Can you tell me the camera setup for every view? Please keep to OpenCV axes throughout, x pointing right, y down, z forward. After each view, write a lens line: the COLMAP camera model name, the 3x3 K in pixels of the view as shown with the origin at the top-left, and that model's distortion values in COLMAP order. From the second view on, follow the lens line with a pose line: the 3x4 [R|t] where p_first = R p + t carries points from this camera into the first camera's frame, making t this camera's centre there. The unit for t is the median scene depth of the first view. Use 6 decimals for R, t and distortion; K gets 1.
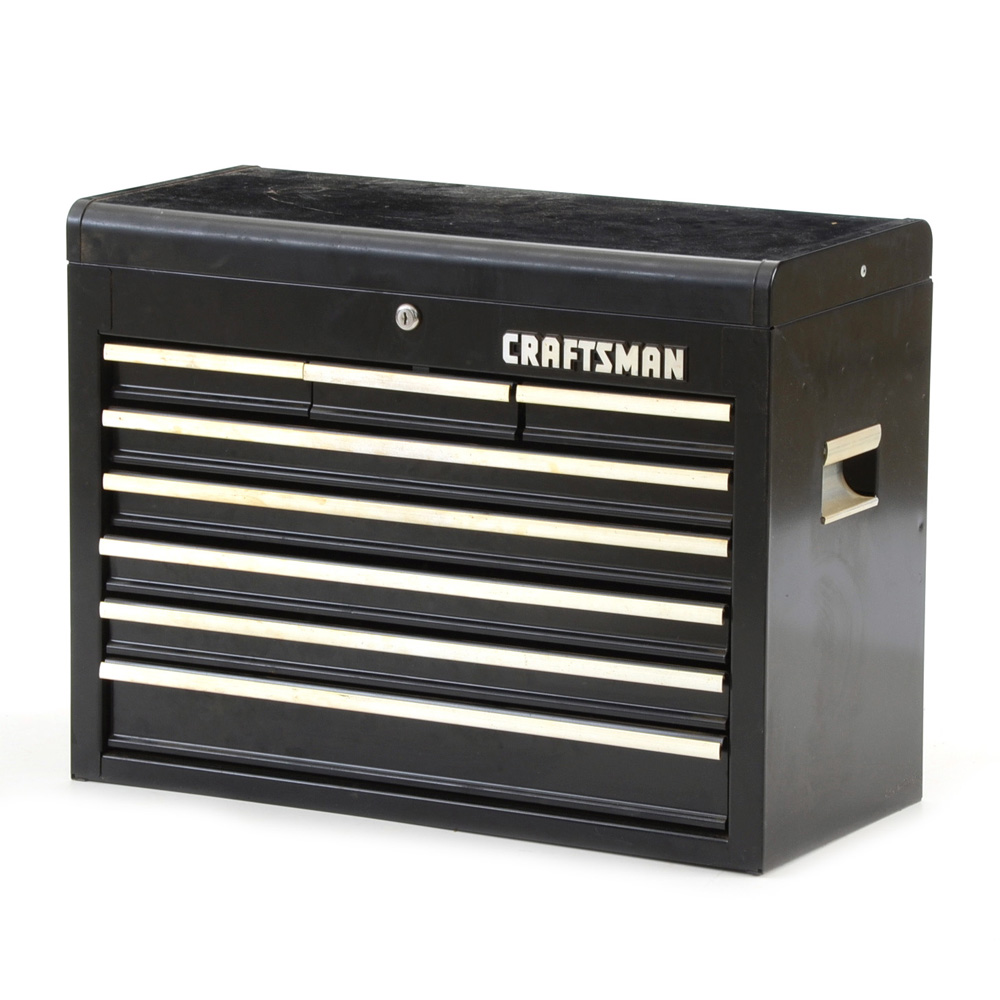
lens RADIAL K [[5807.2, 0, 504.0], [0, 5807.2, 498.8], [0, 0, 1]] dist [1.313219, 0.000000]
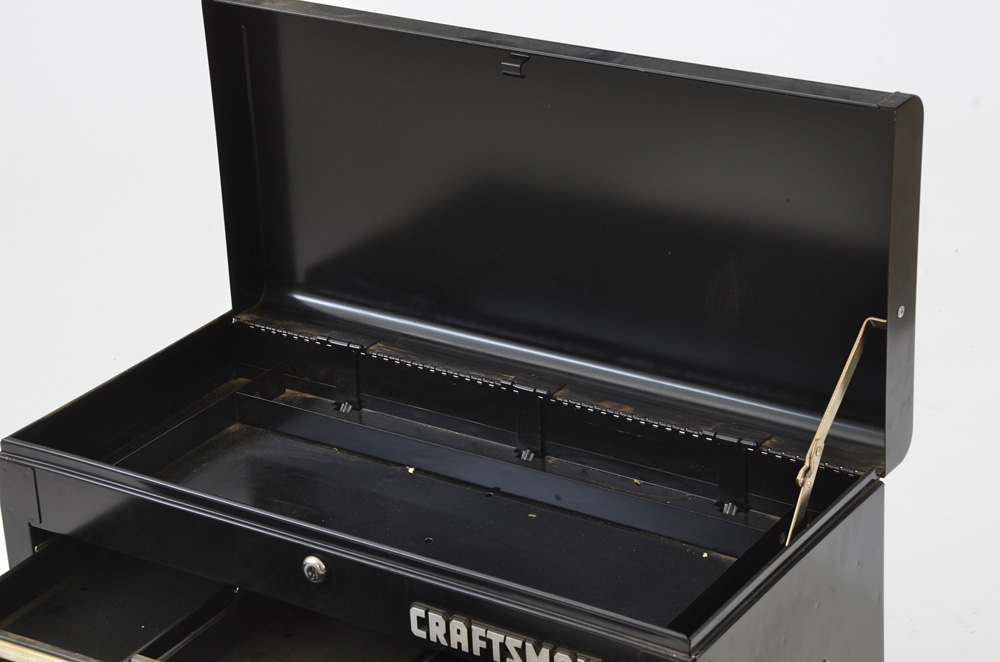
lens RADIAL K [[2558.5, 0, 482.8], [0, 2558.5, 295.1], [0, 0, 1]] dist [0.945048, 0.000000]
pose [[0.993236, -0.016040, -0.114997, 0.059720], [0.044514, 0.967341, 0.249540, -0.179039], [0.107239, -0.252971, 0.961512, 0.621067]]
